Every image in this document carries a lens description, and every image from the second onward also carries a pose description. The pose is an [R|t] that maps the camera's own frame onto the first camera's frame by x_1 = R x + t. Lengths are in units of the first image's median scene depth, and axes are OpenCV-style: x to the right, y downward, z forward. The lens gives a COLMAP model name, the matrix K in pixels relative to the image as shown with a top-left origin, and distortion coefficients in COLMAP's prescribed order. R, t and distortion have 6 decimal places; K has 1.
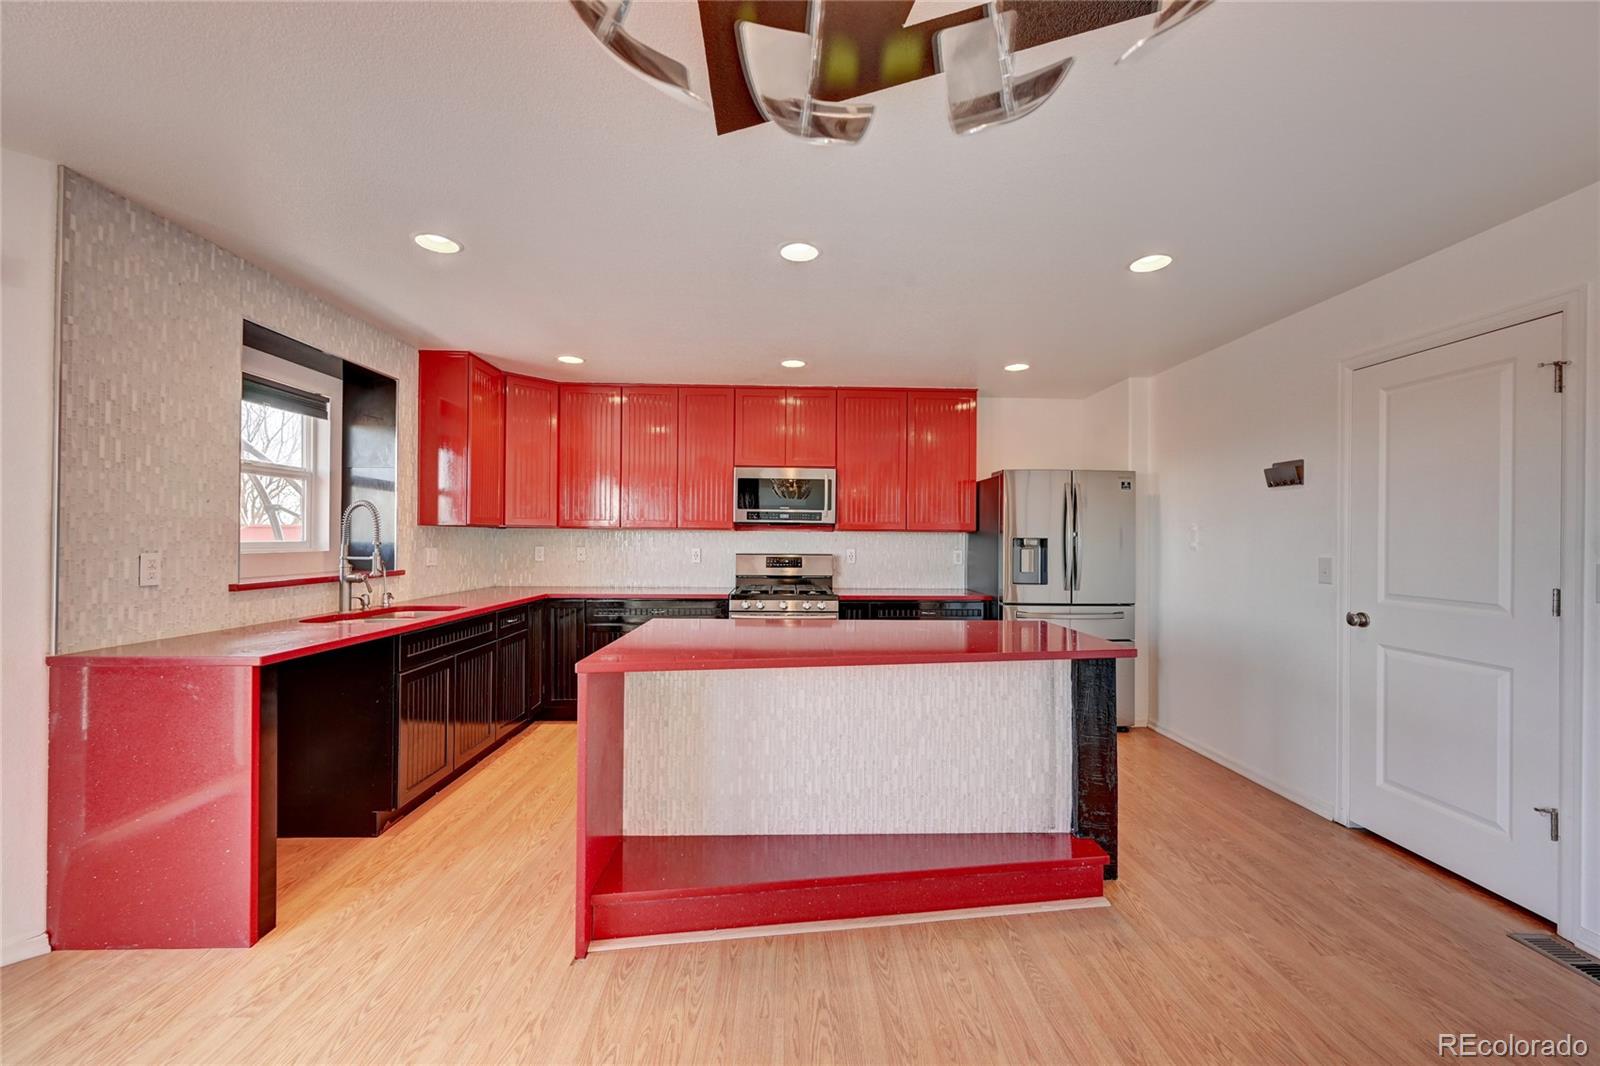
lens RADIAL K [[631.4, 0, 801.3], [0, 631.4, 537.2], [0, 0, 1]] dist [-0.002085, 0.000205]
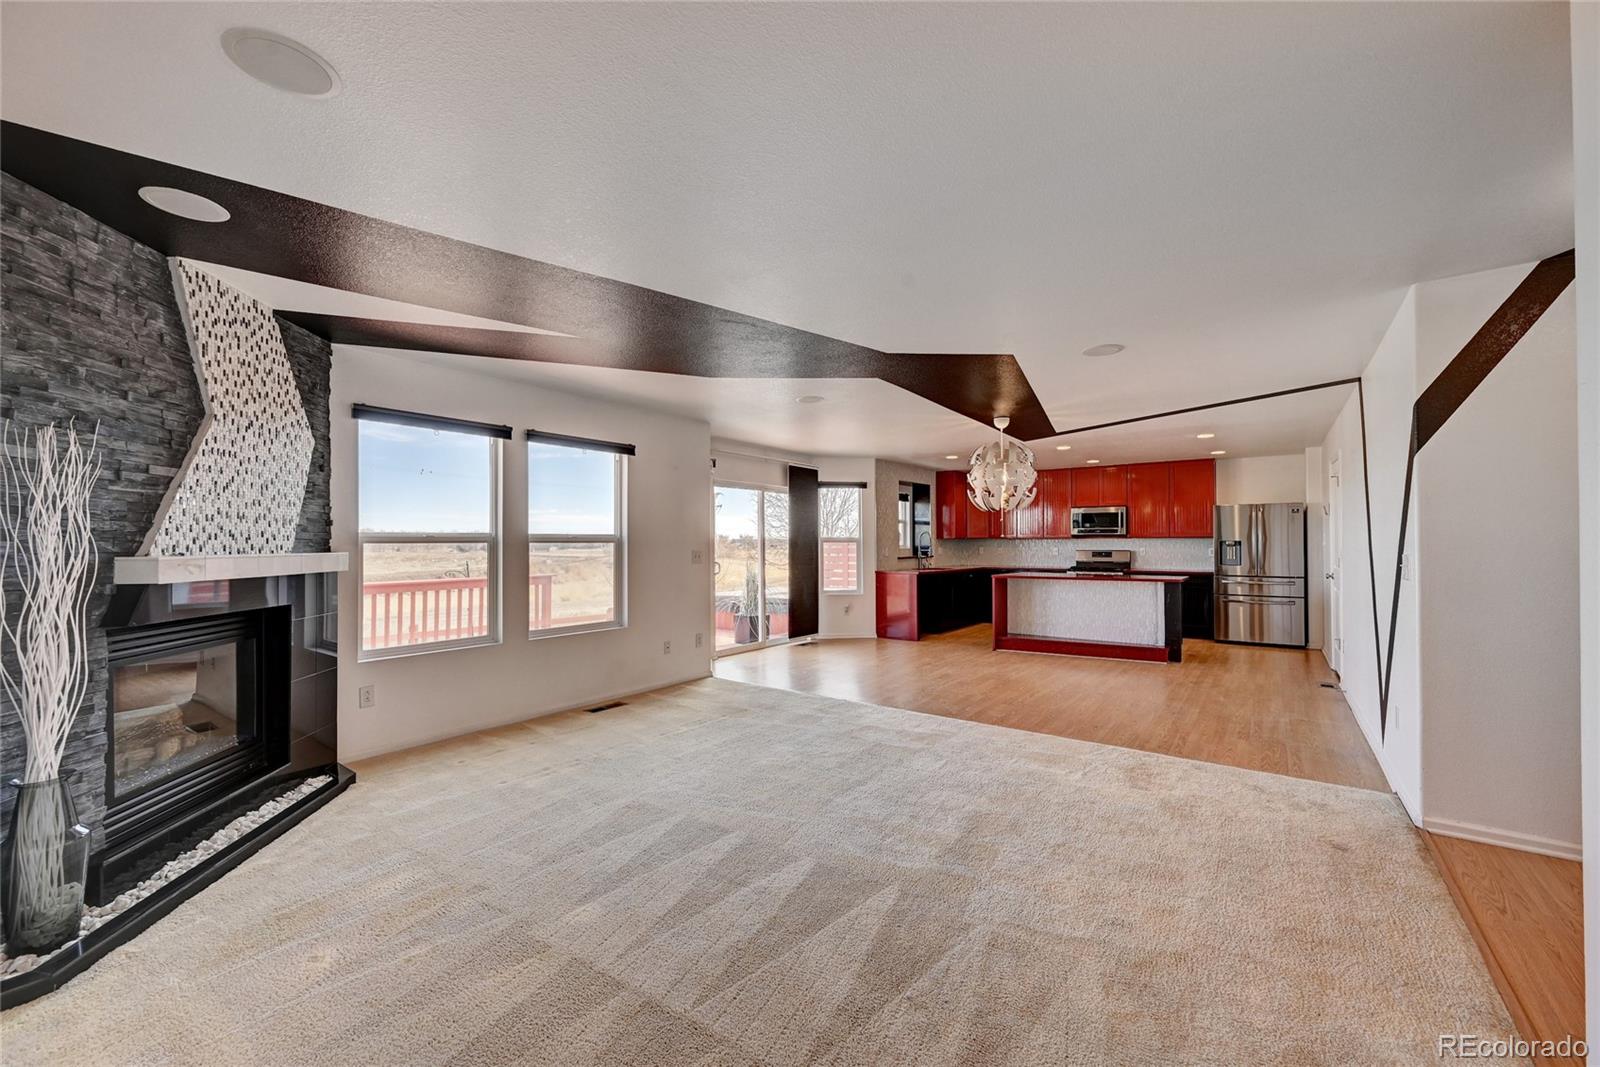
lens RADIAL K [[631.4, 0, 805.9], [0, 631.4, 533.3], [0, 0, 1]] dist [-0.002085, 0.000205]
pose [[0.788927, -0.019690, -0.614172, 0.600228], [0.009926, 0.999764, -0.019301, 0.003710], [0.614407, 0.009131, 0.788936, -1.470179]]
